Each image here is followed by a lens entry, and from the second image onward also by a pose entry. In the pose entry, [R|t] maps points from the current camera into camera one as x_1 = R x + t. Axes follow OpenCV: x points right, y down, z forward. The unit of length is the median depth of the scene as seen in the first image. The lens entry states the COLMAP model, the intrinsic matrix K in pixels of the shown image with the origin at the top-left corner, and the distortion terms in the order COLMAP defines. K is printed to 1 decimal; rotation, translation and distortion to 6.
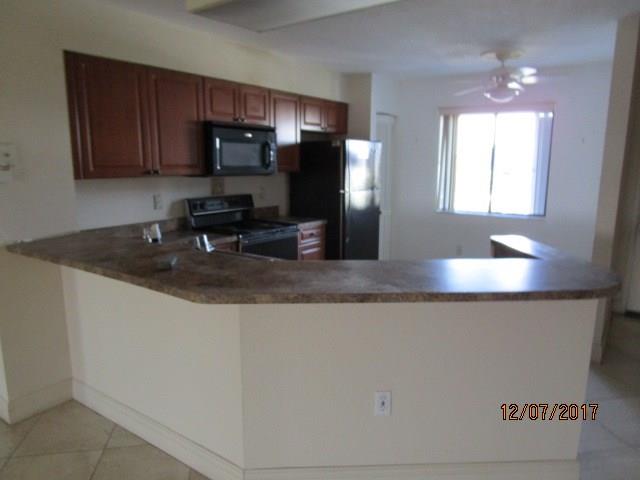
lens RADIAL K [[446.5, 0, 320.0], [0, 446.5, 240.0], [0, 0, 1]] dist [-0.021083, -0.002231]
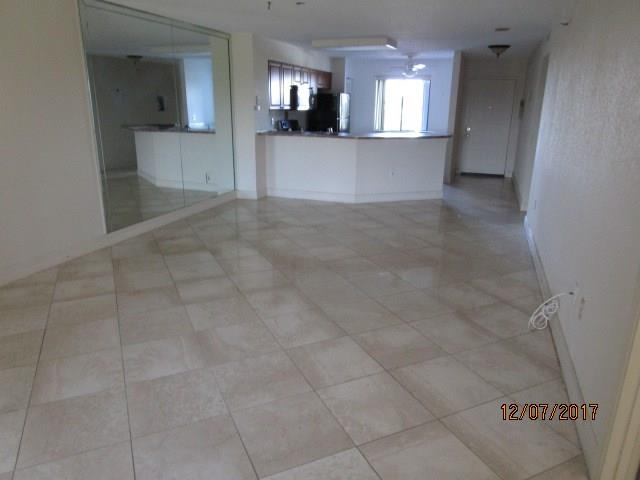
lens RADIAL K [[446.5, 0, 320.0], [0, 446.5, 240.0], [0, 0, 1]] dist [-0.021083, -0.002231]
pose [[0.964966, -0.073633, 0.251830, -0.678873], [0.042297, 0.990915, 0.127662, 0.206549], [-0.258942, -0.112538, 0.959314, -1.170586]]
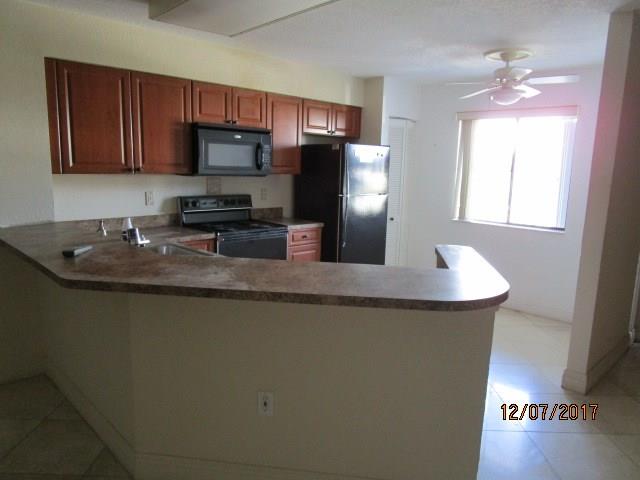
lens RADIAL K [[446.5, 0, 320.0], [0, 446.5, 240.0], [0, 0, 1]] dist [-0.021083, -0.002231]
pose [[0.985235, 0.049065, -0.164025, 0.195706], [-0.051198, 0.998650, -0.008799, 0.002517], [0.163372, 0.017067, 0.986417, 0.016577]]
